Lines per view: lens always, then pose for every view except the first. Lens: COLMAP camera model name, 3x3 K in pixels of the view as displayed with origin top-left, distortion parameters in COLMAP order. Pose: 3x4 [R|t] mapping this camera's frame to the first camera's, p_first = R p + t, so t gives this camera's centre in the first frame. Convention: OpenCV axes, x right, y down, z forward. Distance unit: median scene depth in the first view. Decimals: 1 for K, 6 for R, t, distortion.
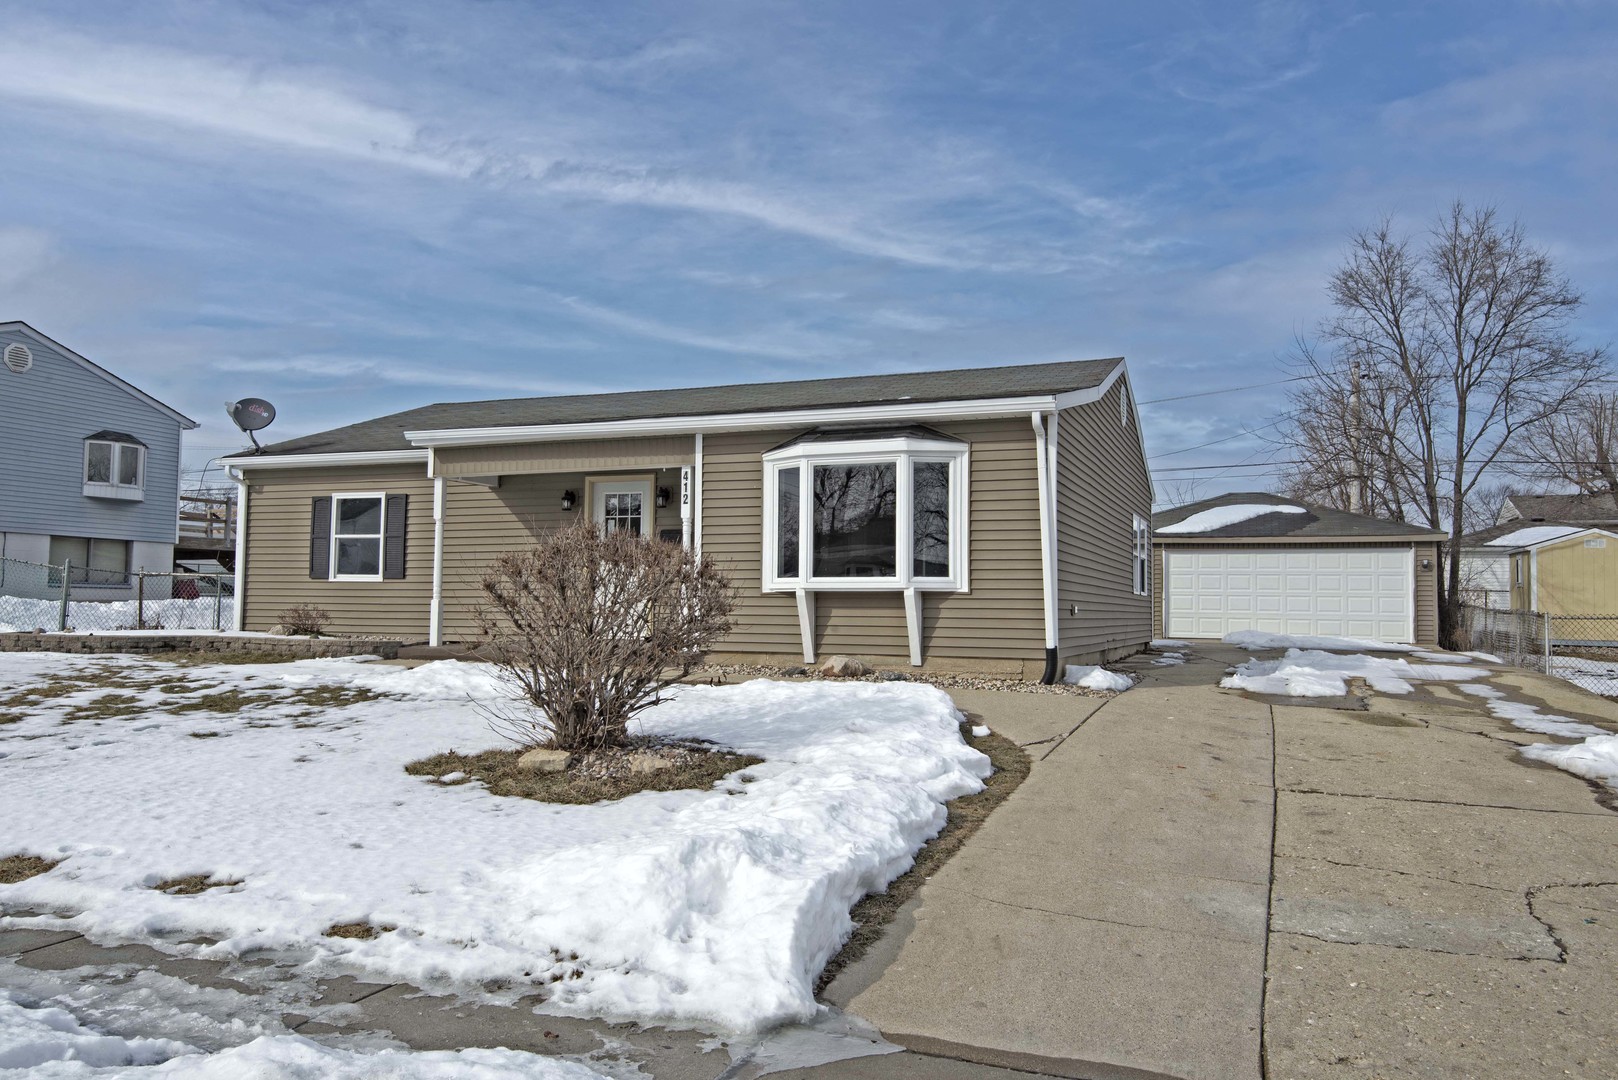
lens RADIAL K [[1187.4, 0, 802.7], [0, 1187.4, 535.2], [0, 0, 1]] dist [-0.007399, -0.000850]
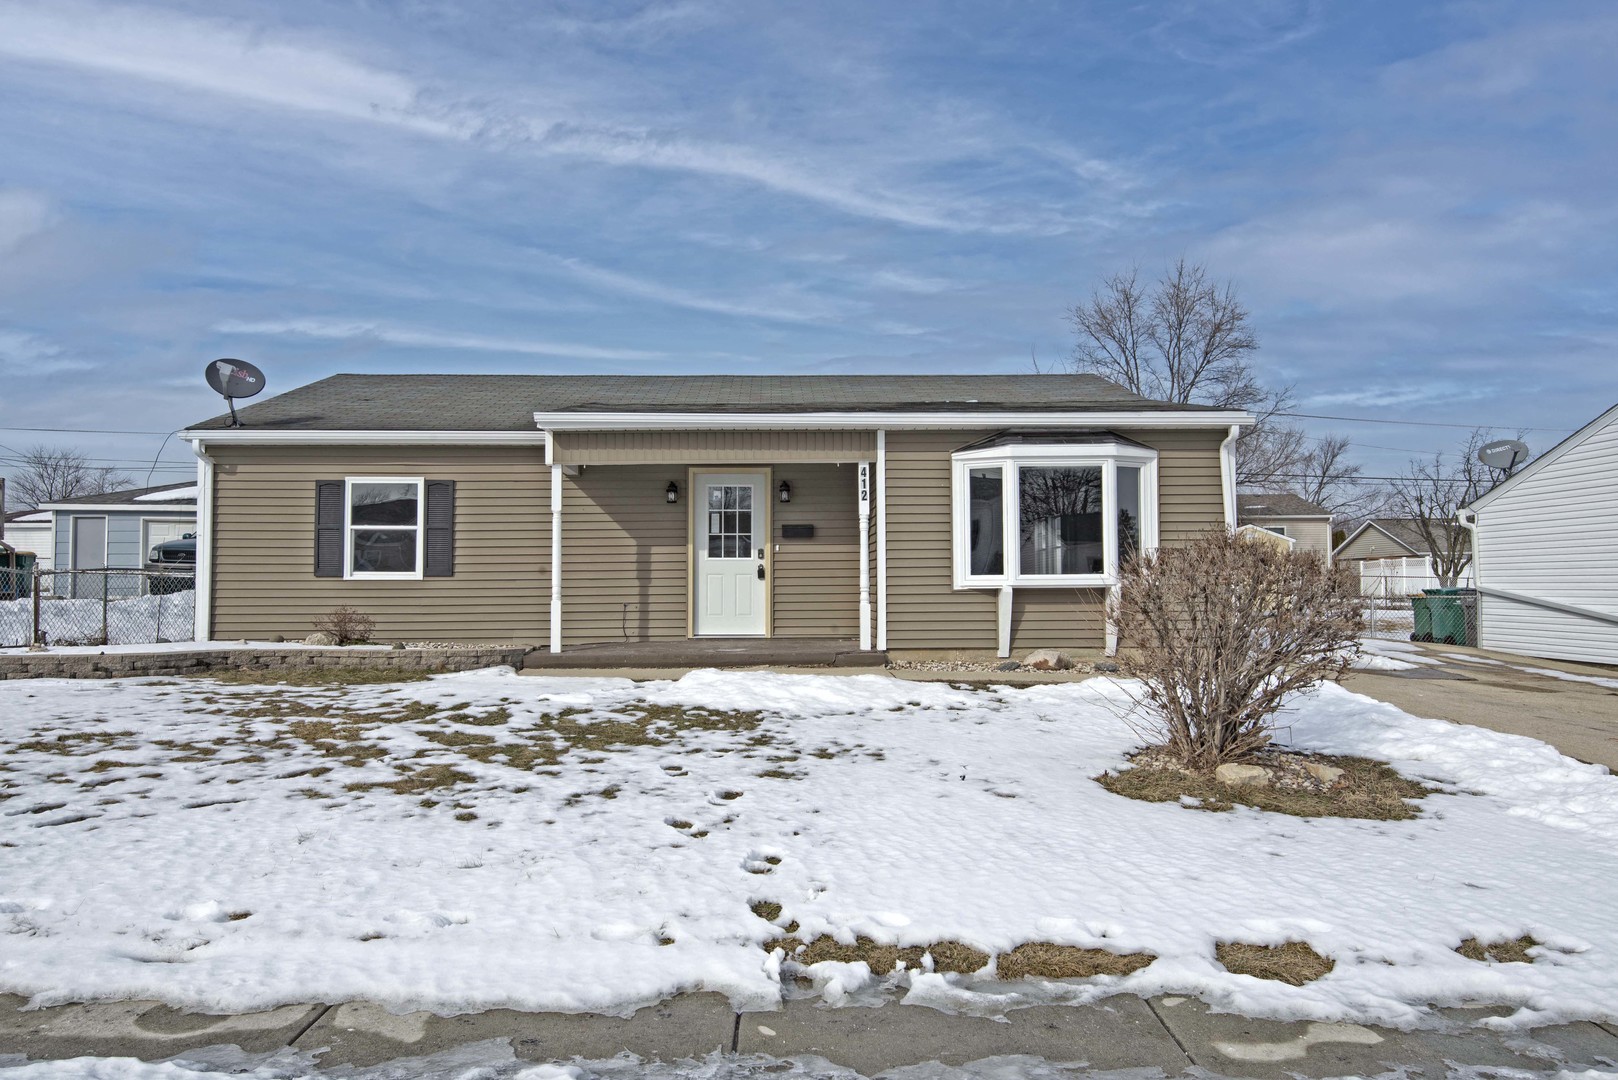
lens RADIAL K [[1117.5, 0, 807.4], [0, 1117.5, 545.9], [0, 0, 1]] dist [0.000692, -0.001228]
pose [[0.922960, 0.002046, 0.384891, -0.473963], [-0.010770, 0.999732, 0.020511, -0.006783], [-0.384746, -0.023076, 0.922734, 0.153188]]
